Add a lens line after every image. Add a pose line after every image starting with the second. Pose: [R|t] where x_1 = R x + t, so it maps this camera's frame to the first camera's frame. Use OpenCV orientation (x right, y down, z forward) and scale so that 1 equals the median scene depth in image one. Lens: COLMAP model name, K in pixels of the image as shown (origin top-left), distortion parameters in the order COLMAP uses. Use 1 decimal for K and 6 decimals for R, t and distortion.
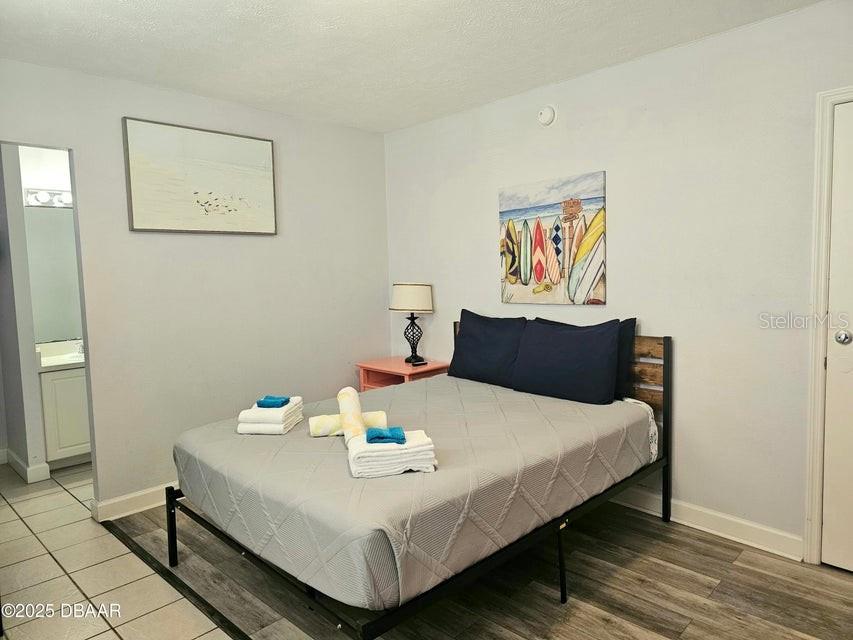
lens RADIAL K [[584.7, 0, 422.2], [0, 584.7, 317.5], [0, 0, 1]] dist [0.063147, -0.054346]
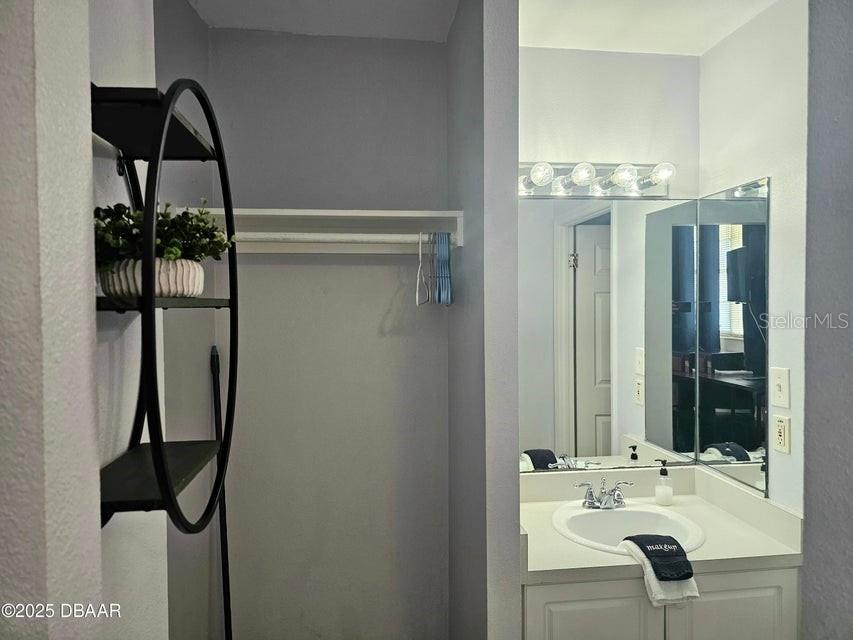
lens RADIAL K [[584.7, 0, 419.5], [0, 584.7, 317.5], [0, 0, 1]] dist [0.063147, -0.054346]
pose [[0.779013, 0.031606, -0.626210, -0.590496], [-0.064053, 0.997515, -0.029336, -0.097779], [0.623727, 0.062963, 0.779102, 0.822085]]
